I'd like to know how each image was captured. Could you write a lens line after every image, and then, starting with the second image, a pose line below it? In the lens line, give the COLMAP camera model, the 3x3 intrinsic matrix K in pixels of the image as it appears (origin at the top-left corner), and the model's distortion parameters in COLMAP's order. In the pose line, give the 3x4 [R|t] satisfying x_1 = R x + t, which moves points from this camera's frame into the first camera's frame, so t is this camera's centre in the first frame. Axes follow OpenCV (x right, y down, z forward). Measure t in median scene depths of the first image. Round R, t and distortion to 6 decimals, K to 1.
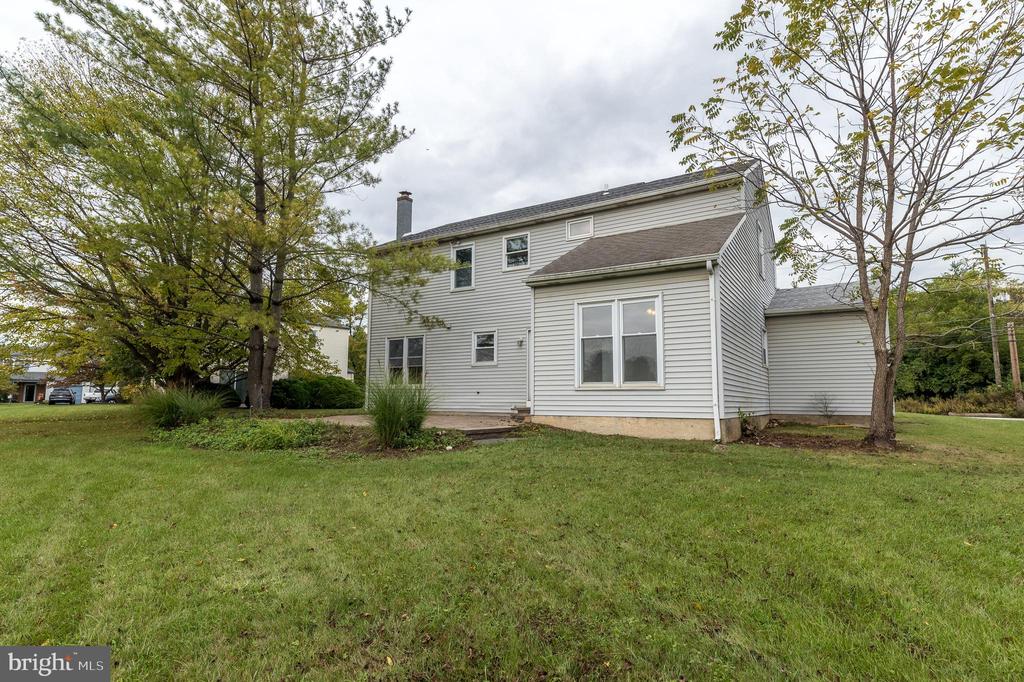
lens RADIAL K [[537.9, 0, 506.0], [0, 537.9, 338.5], [0, 0, 1]] dist [0.000536, 0.000673]
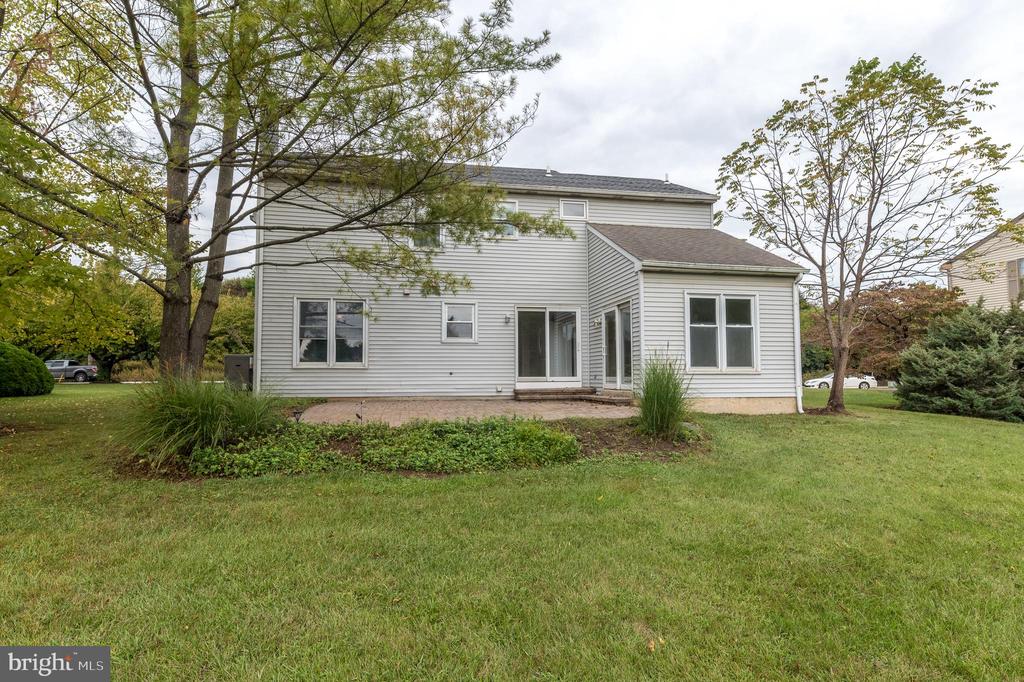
lens RADIAL K [[537.9, 0, 515.0], [0, 537.9, 347.0], [0, 0, 1]] dist [0.000536, 0.000673]
pose [[0.723907, 0.027283, 0.689358, -0.864098], [-0.073554, 0.996575, 0.037799, 0.026901], [-0.685966, -0.078068, 0.723434, 0.463540]]
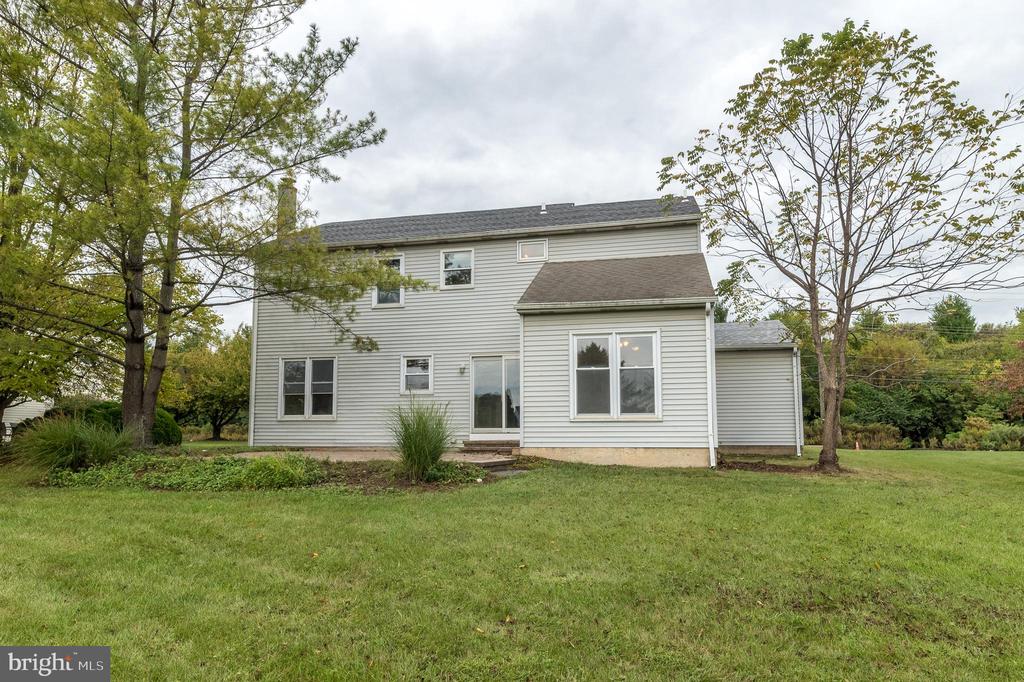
lens RADIAL K [[668.4, 0, 510.4], [0, 668.4, 367.6], [0, 0, 1]] dist [-0.001427, 0.000236]
pose [[0.943744, 0.028606, 0.329438, -0.387745], [-0.032217, 0.999466, 0.005506, -0.006905], [-0.329105, -0.015810, 0.944161, -0.130059]]
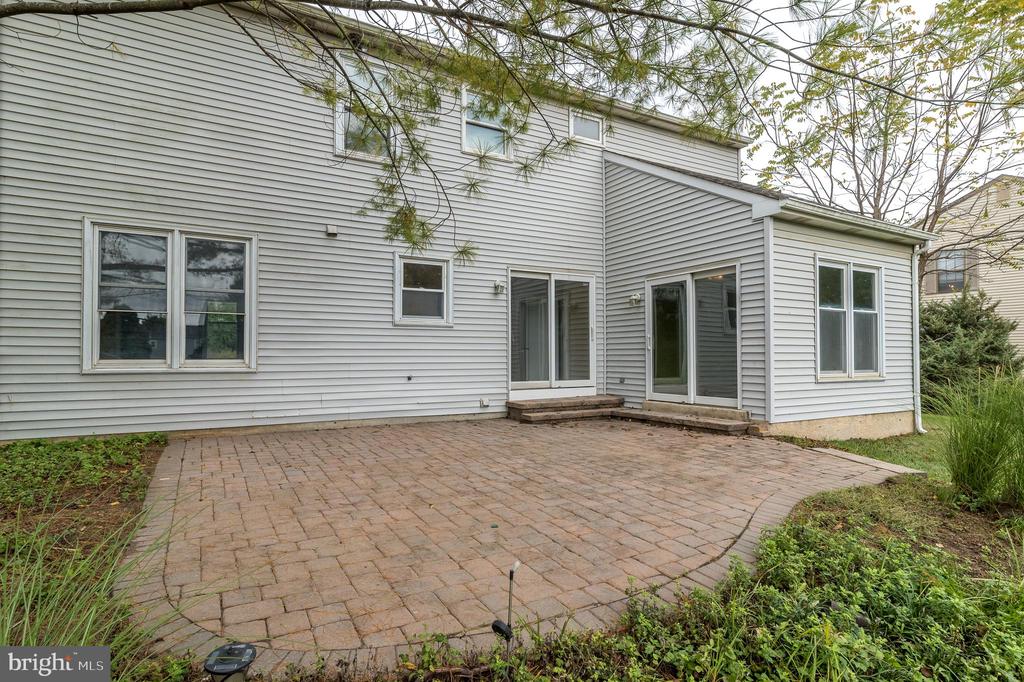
lens RADIAL K [[537.9, 0, 512.6], [0, 537.9, 342.2], [0, 0, 1]] dist [0.000536, 0.000673]
pose [[0.462745, 0.014140, 0.886379, -0.676006], [-0.102396, 0.994033, 0.037600, 0.058148], [-0.880558, -0.108160, 0.461431, 1.037628]]
